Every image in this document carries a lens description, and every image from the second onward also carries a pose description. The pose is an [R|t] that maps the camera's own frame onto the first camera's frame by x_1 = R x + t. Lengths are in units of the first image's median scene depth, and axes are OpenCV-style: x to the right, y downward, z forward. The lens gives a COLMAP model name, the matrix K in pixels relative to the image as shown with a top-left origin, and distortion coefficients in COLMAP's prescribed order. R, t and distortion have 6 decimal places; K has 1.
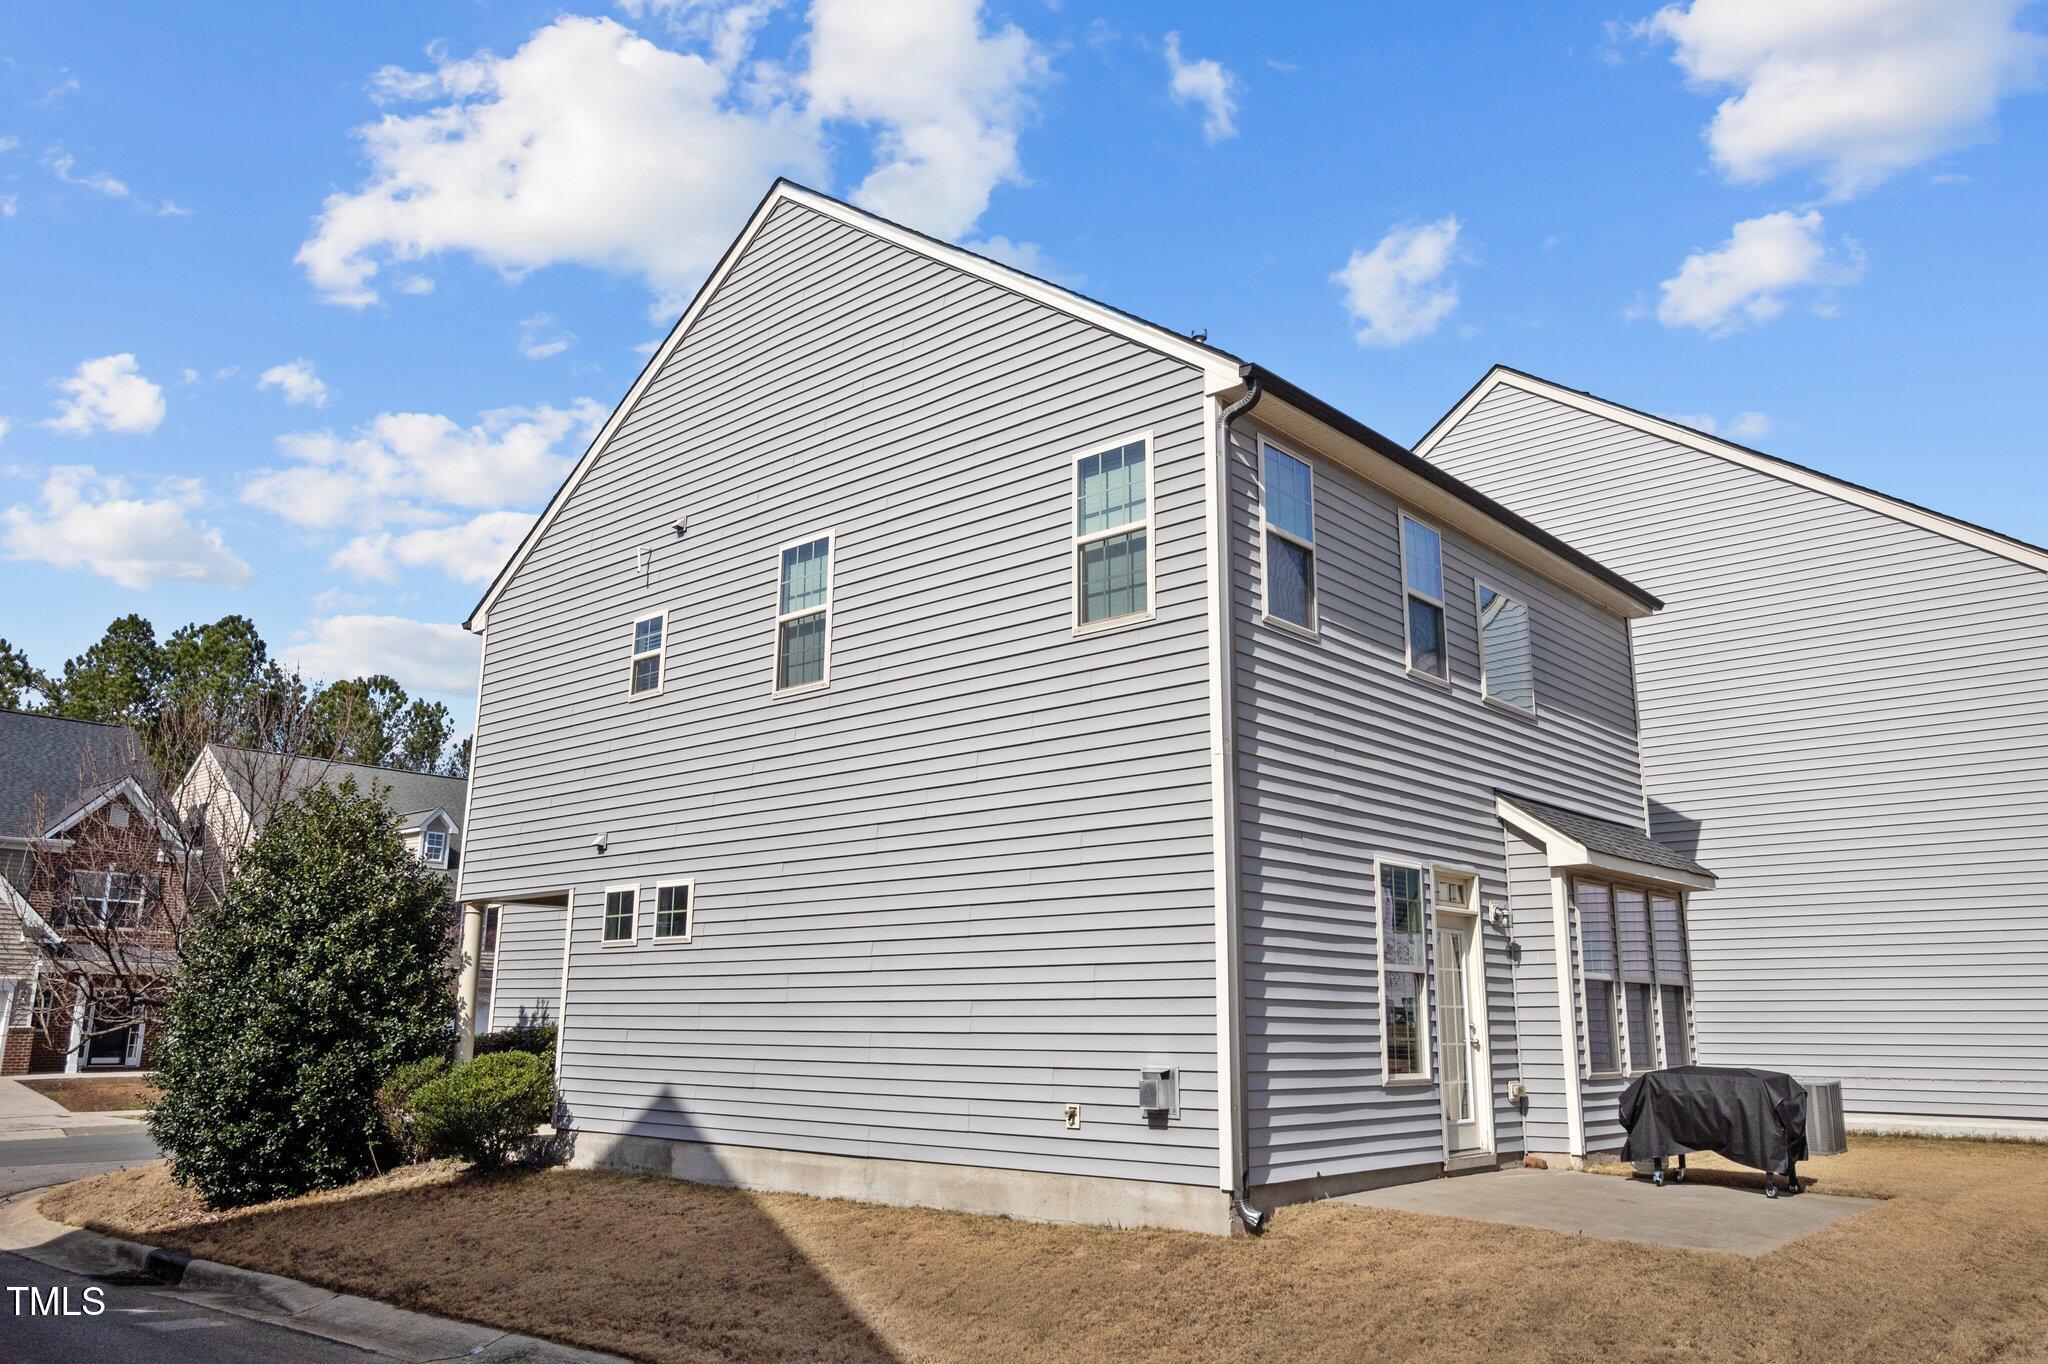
lens RADIAL K [[1531.3, 0, 1026.9], [0, 1531.3, 674.3], [0, 0, 1]] dist [0.012040, -0.003176]
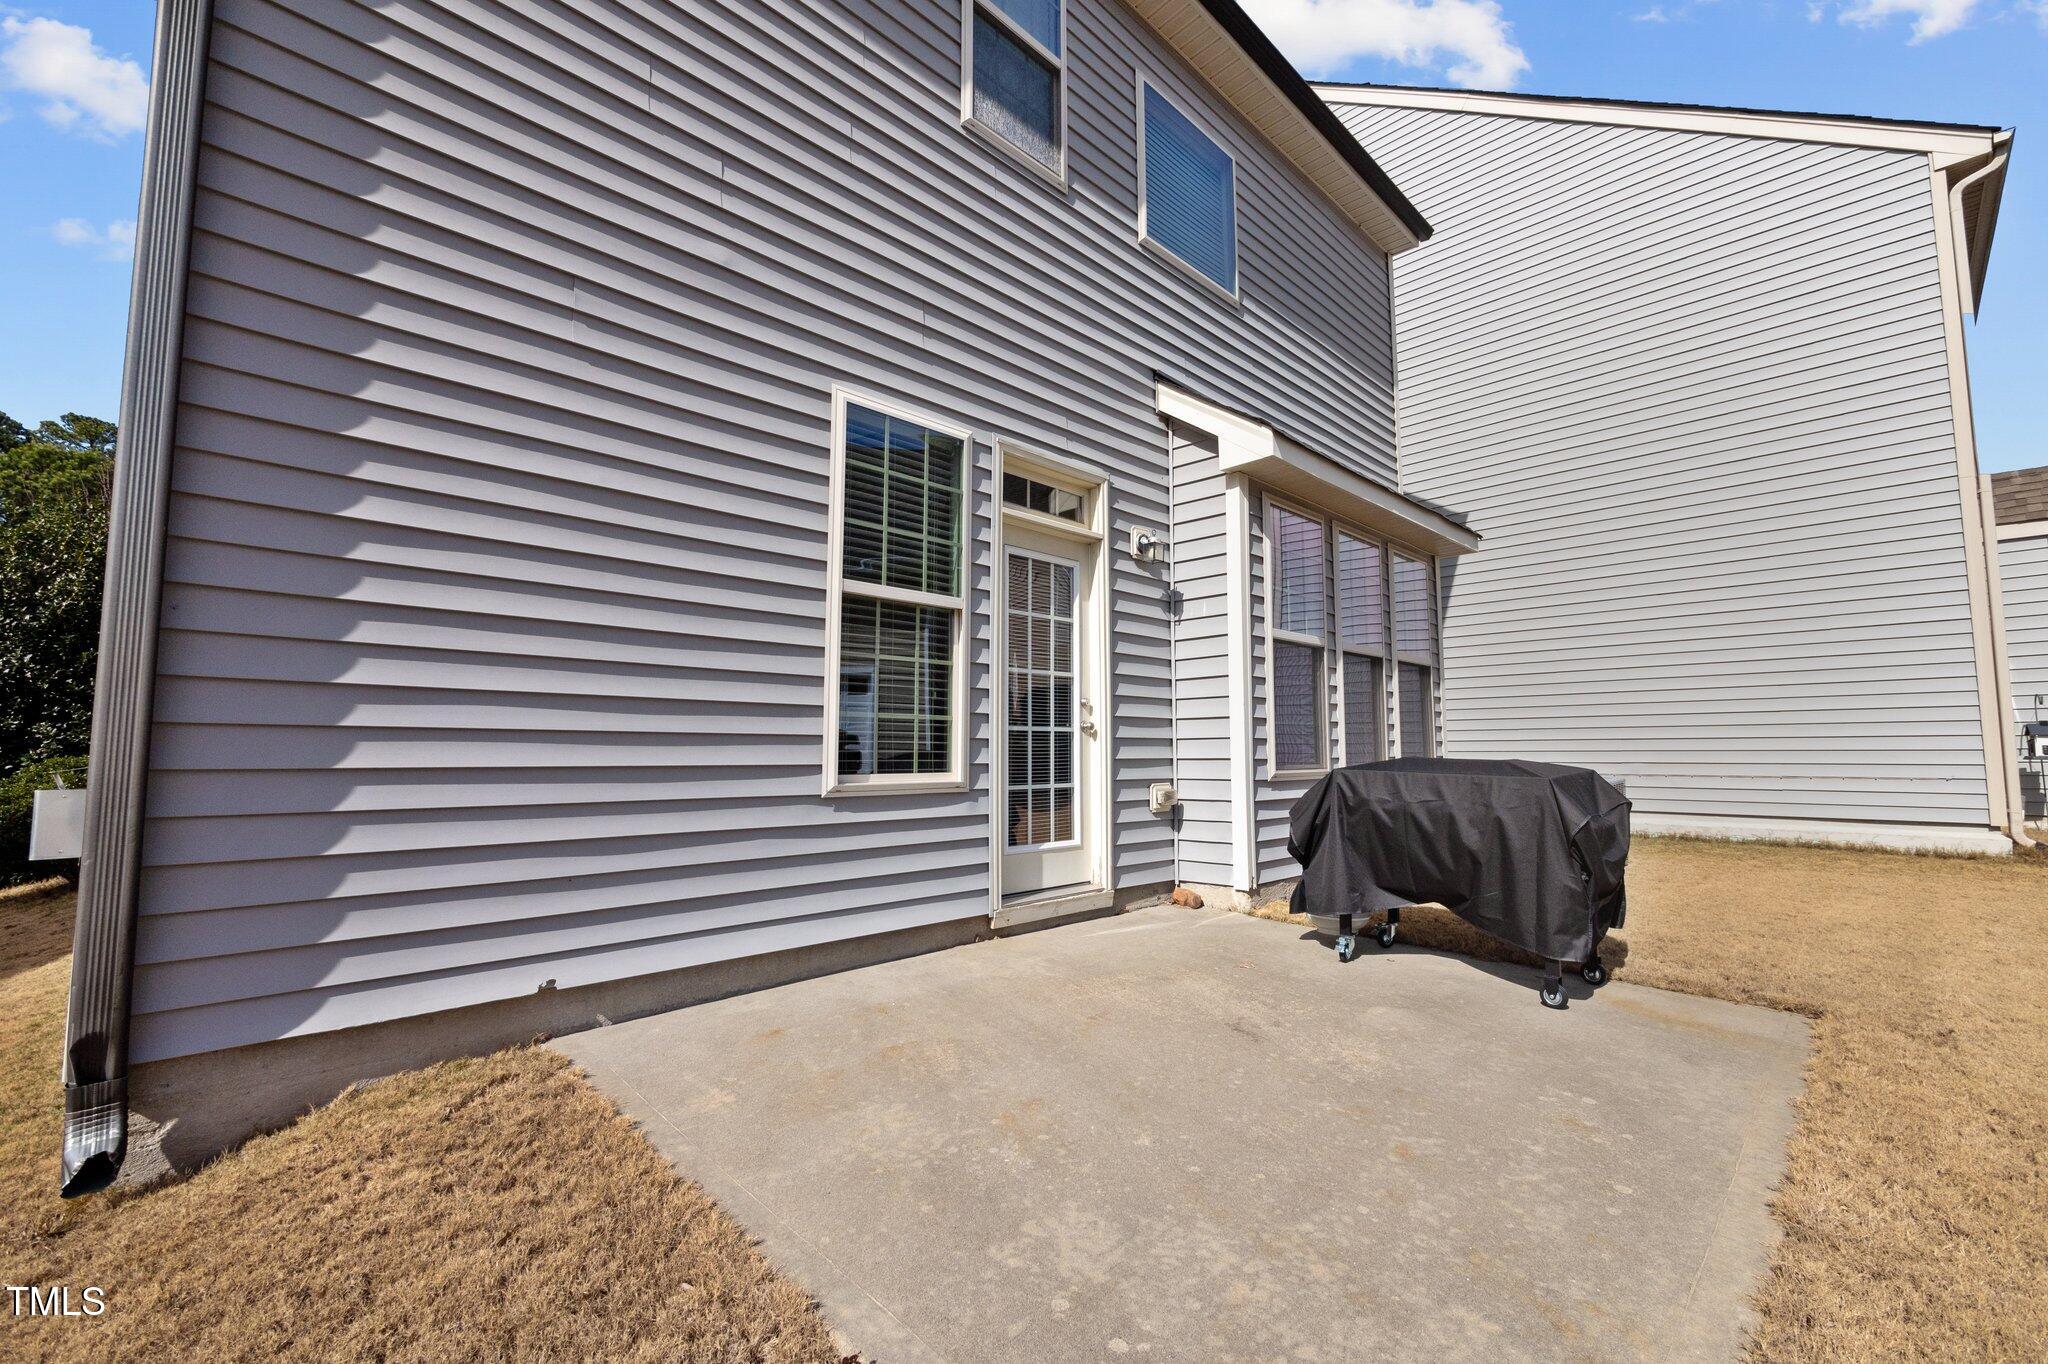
lens RADIAL K [[879.6, 0, 1013.6], [0, 879.6, 675.7], [0, 0, 1]] dist [-0.005278, 0.000966]
pose [[0.997242, -0.013029, -0.073070, 0.281540], [0.023197, 0.989866, 0.140098, 0.160438], [0.070504, -0.141407, 0.987438, 0.612475]]
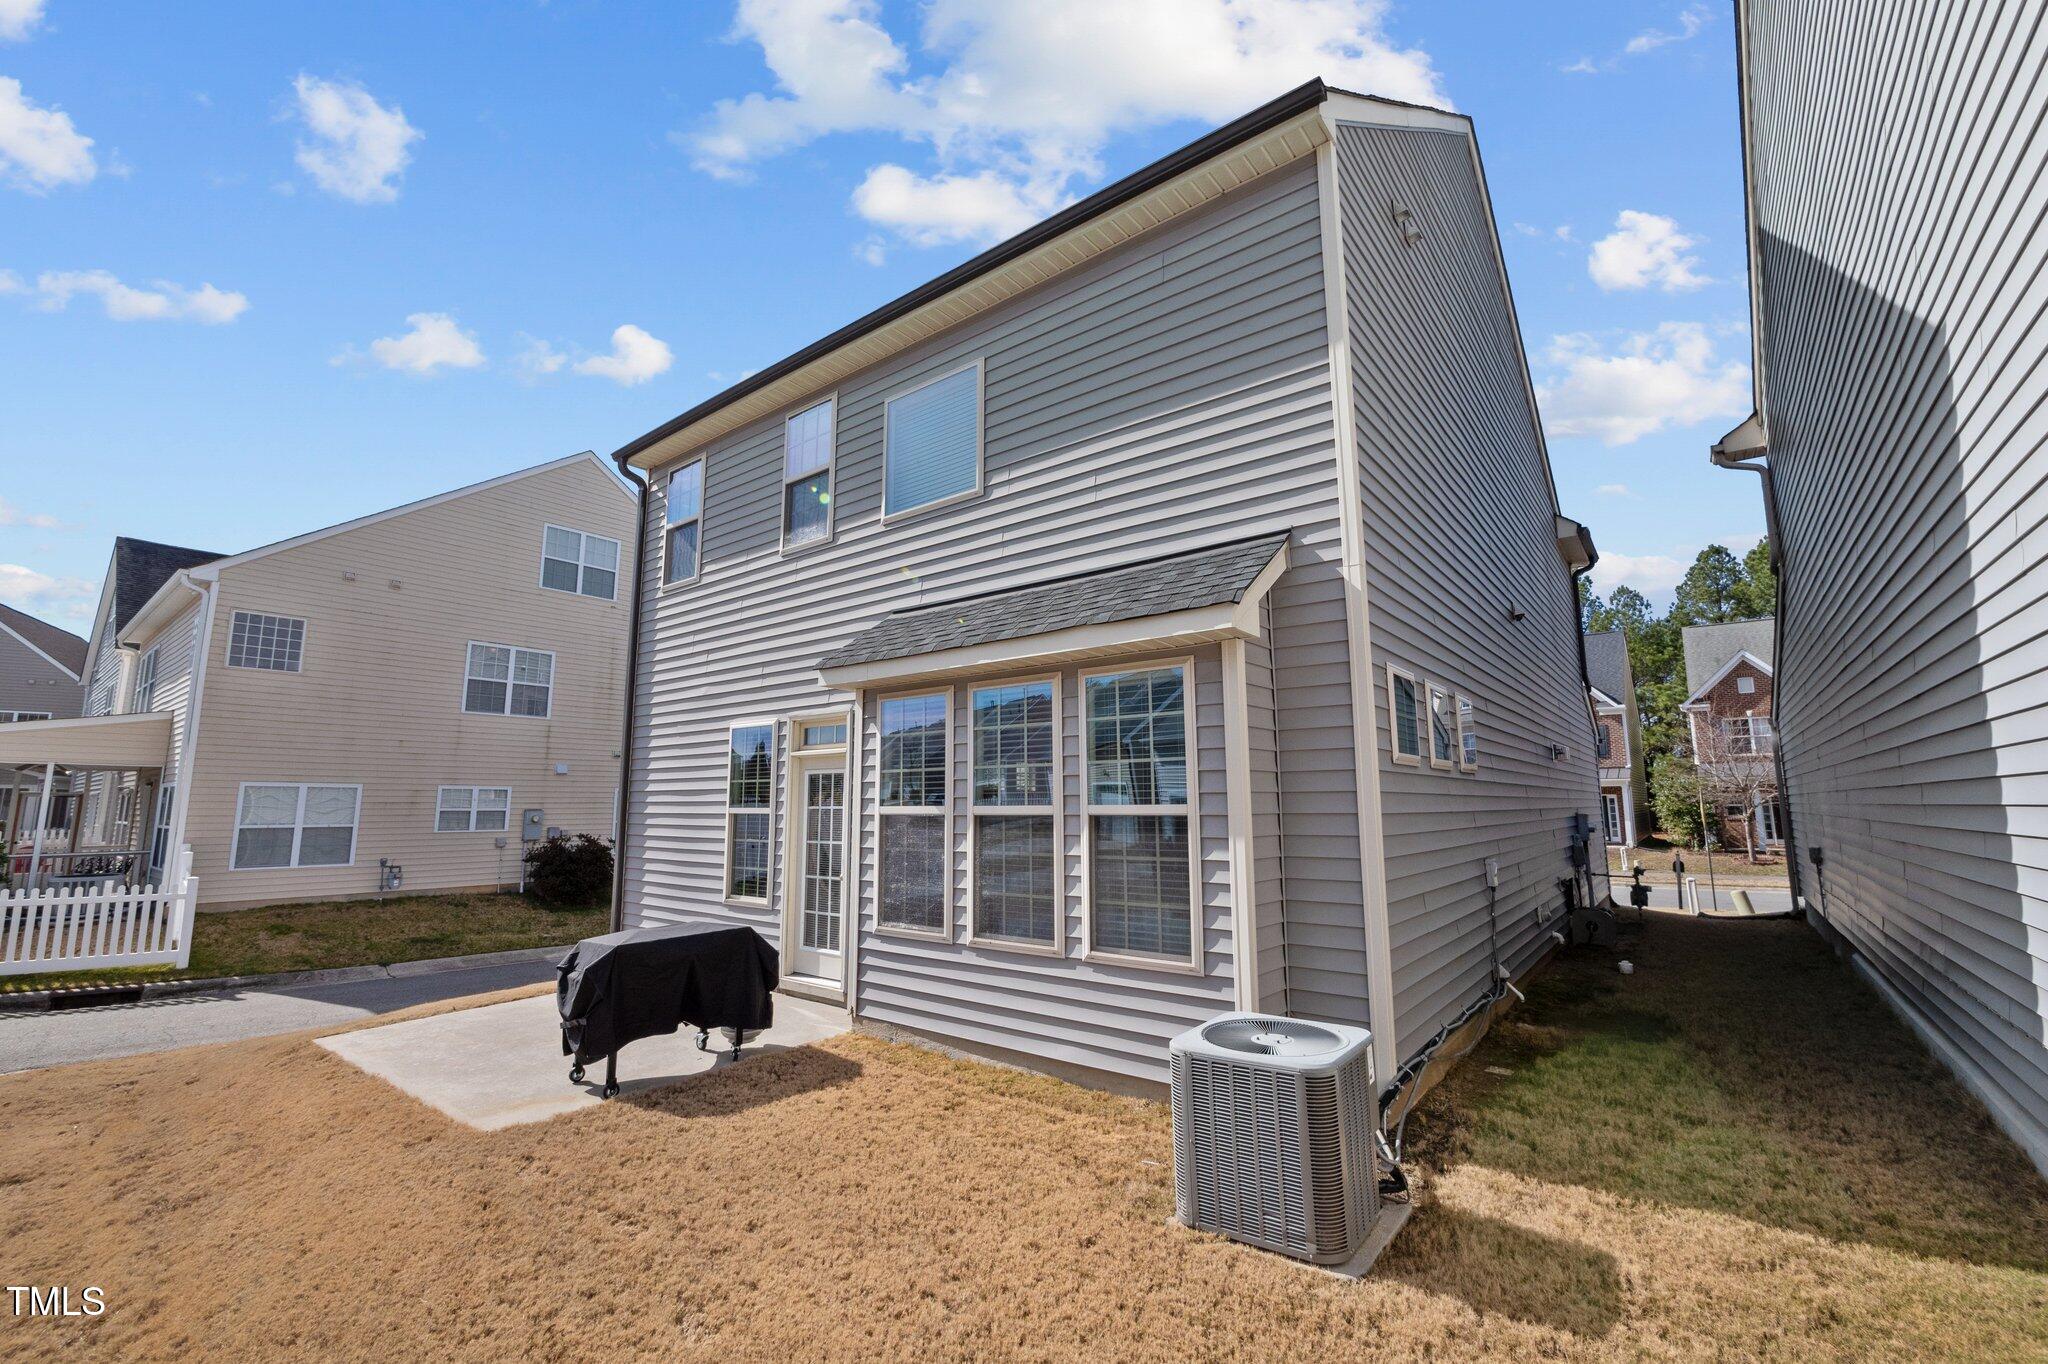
lens RADIAL K [[879.6, 0, 1031.4], [0, 879.6, 682.3], [0, 0, 1]] dist [-0.005278, 0.000966]
pose [[0.030208, -0.145209, -0.988940, 0.866995], [0.226059, 0.964748, -0.134751, 0.216146], [0.973645, -0.219489, 0.061969, 1.087262]]
